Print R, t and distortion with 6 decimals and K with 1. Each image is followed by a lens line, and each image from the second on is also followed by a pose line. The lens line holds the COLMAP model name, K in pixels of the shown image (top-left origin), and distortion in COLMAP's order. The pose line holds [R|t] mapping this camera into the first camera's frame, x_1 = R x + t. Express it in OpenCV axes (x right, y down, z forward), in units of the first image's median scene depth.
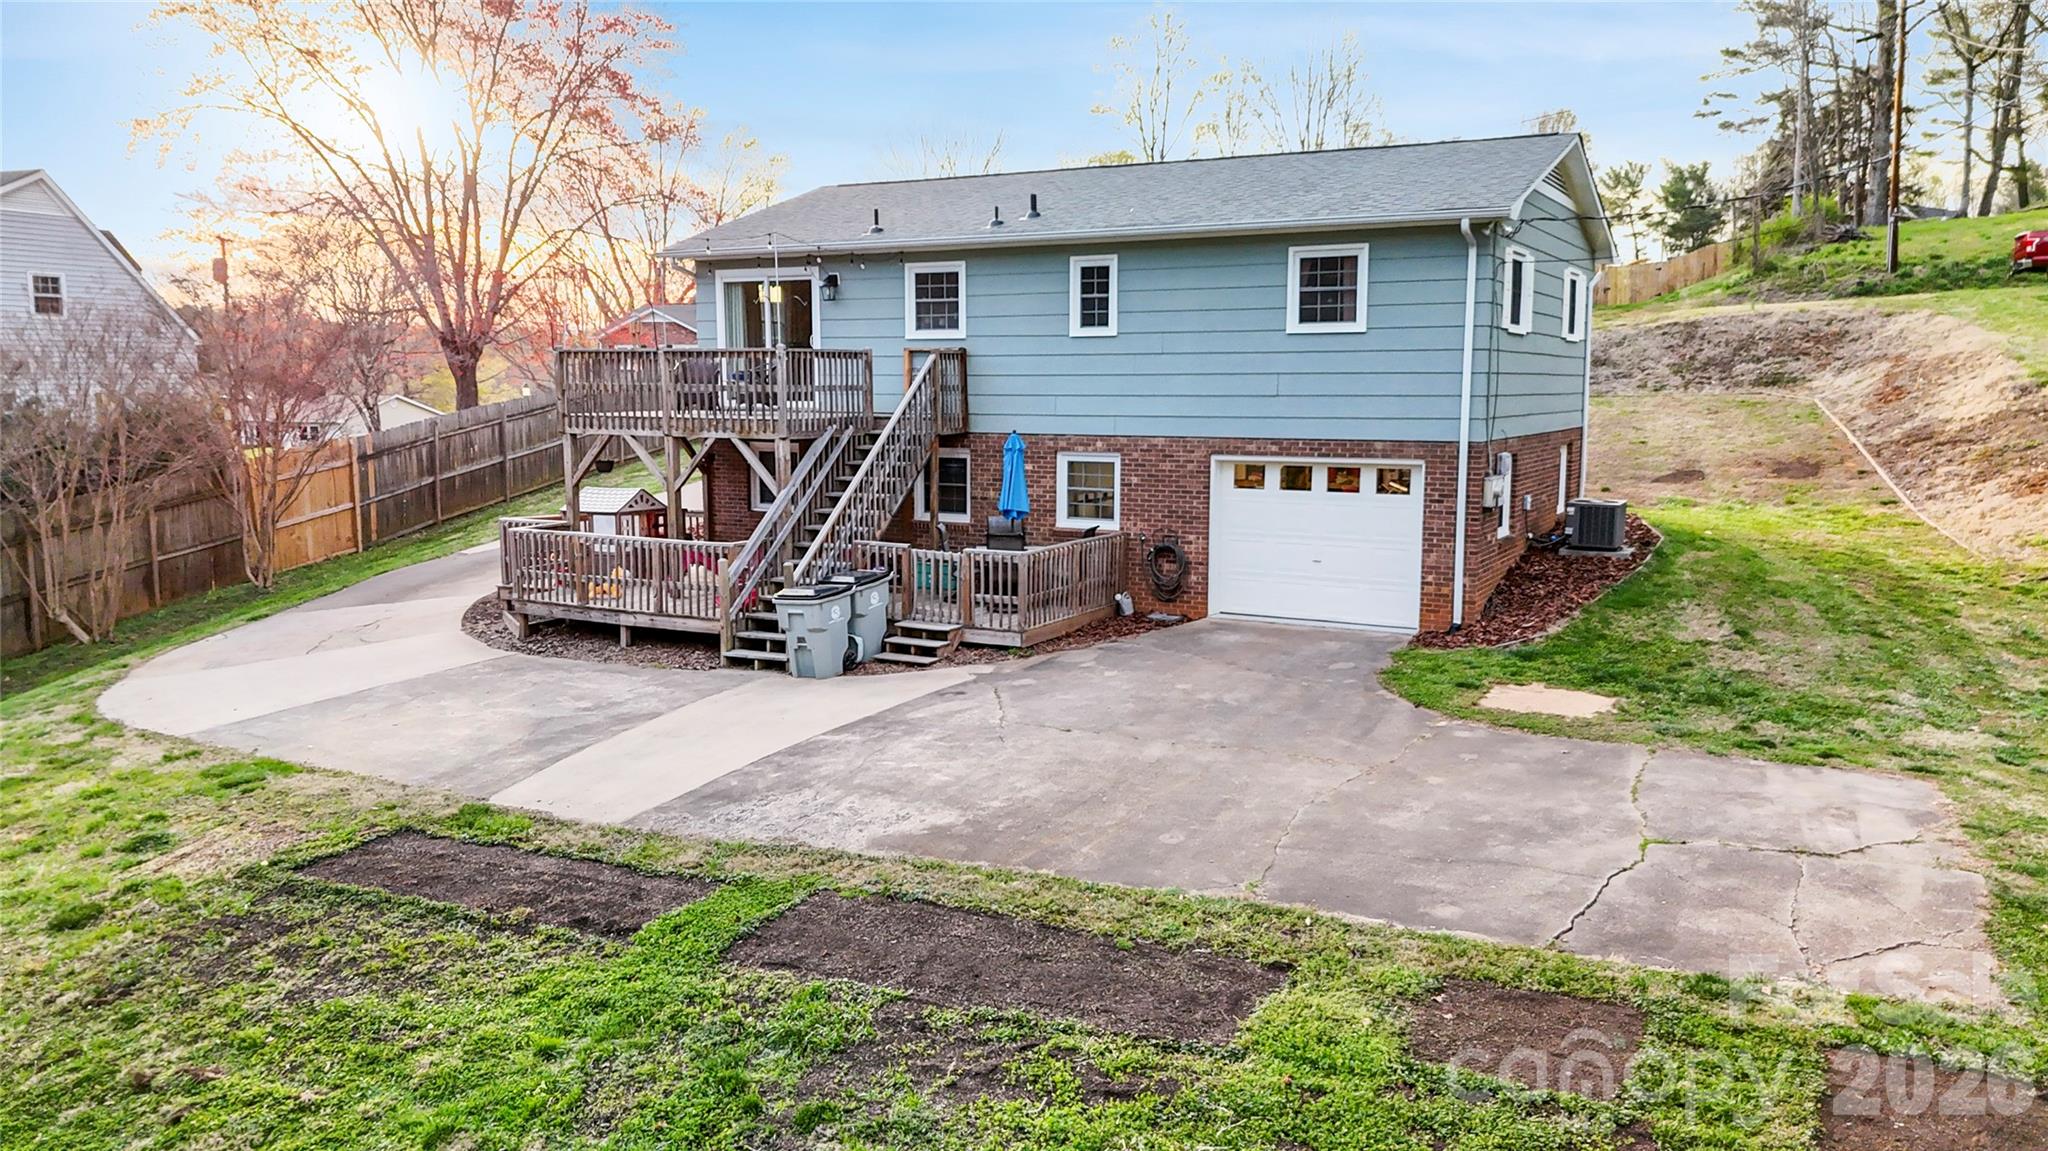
lens RADIAL K [[1503.3, 0, 1024.0], [0, 1503.3, 575.5], [0, 0, 1]] dist [0.092432, -0.101356]
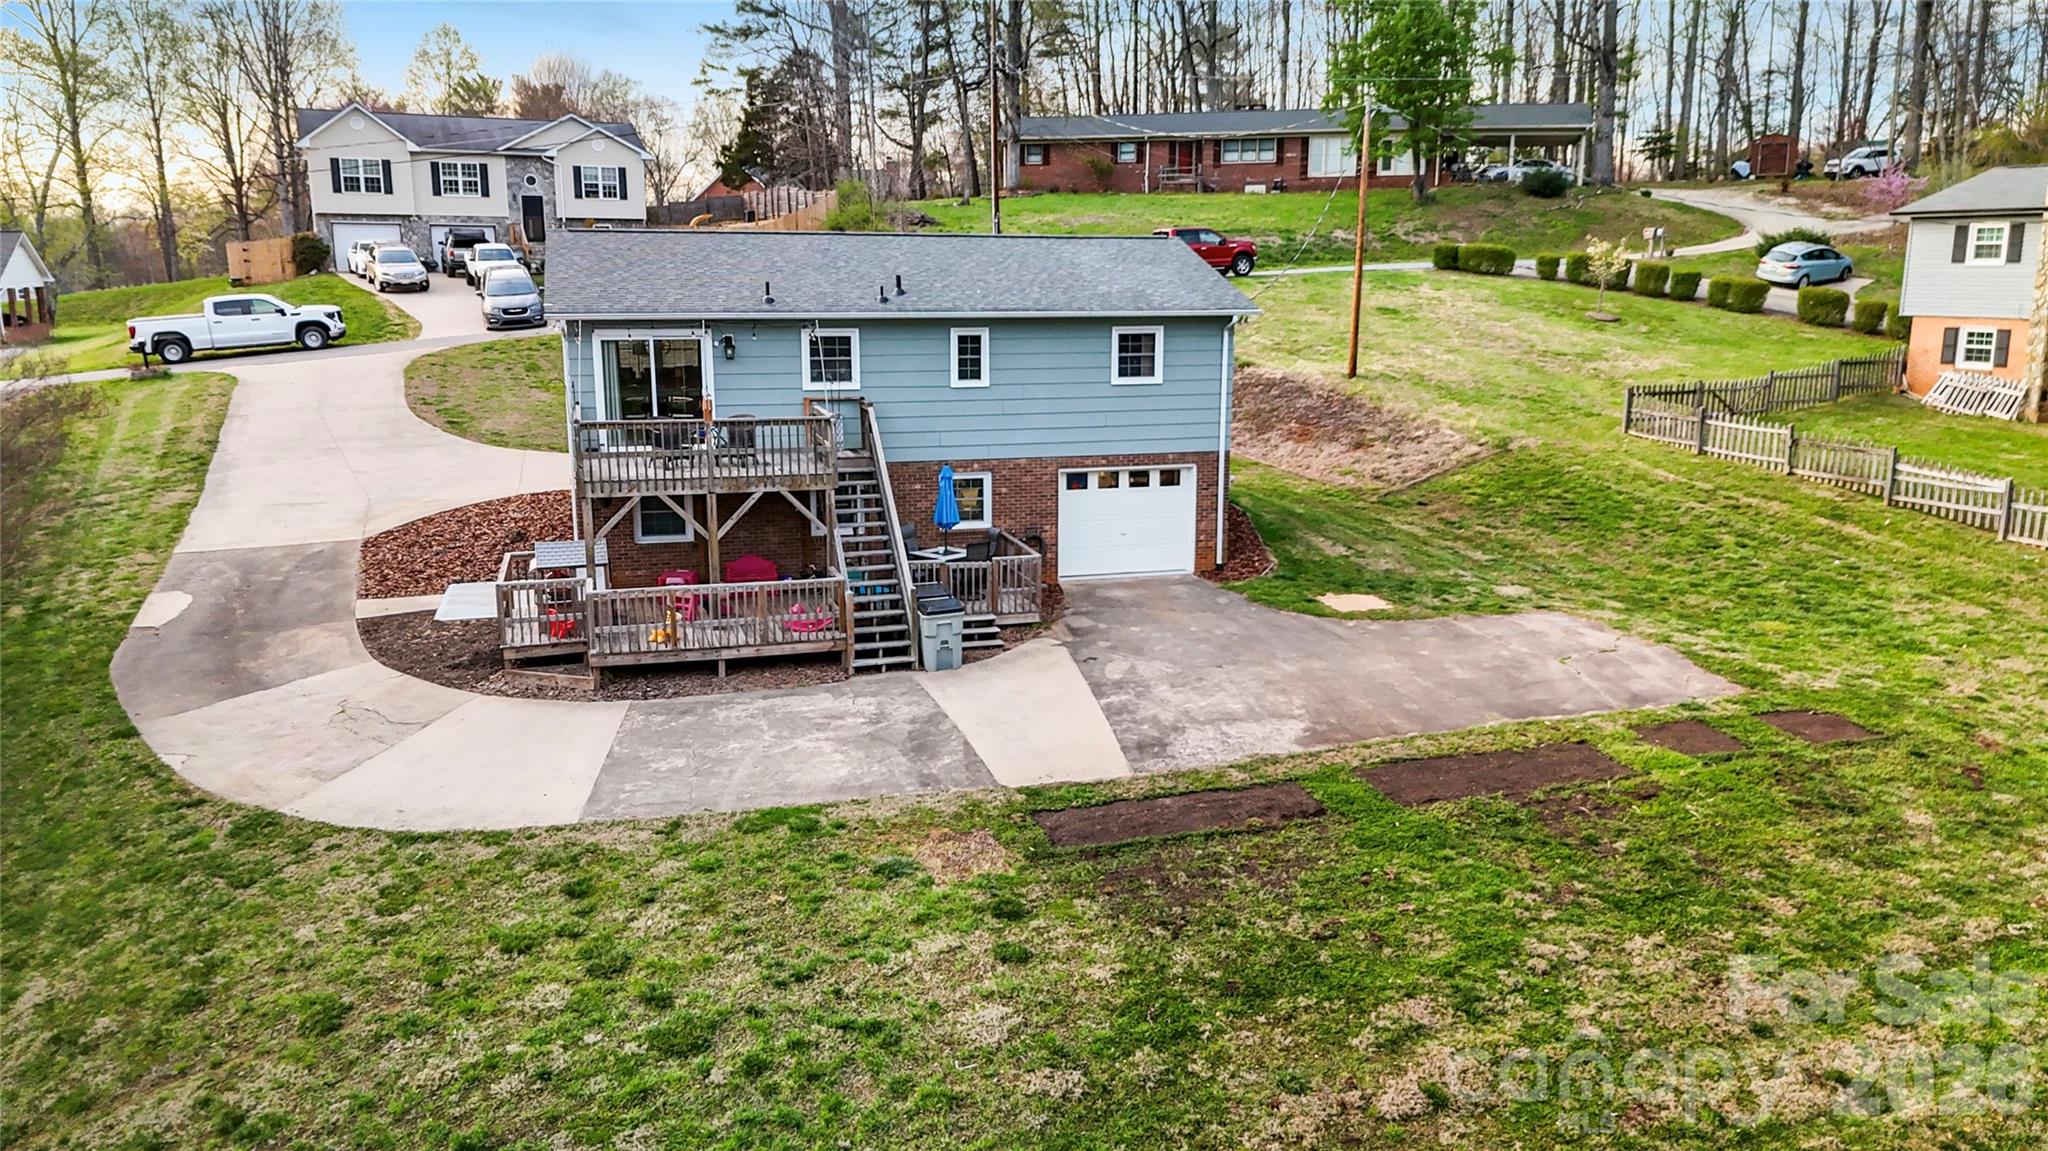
lens RADIAL K [[1503.3, 0, 1024.0], [0, 1503.3, 575.5], [0, 0, 1]] dist [0.092432, -0.101356]
pose [[0.714360, -0.139408, 0.685751, -0.926557], [0.090691, 0.990134, 0.106813, -0.140495], [-0.693877, -0.014112, 0.719956, -0.004779]]
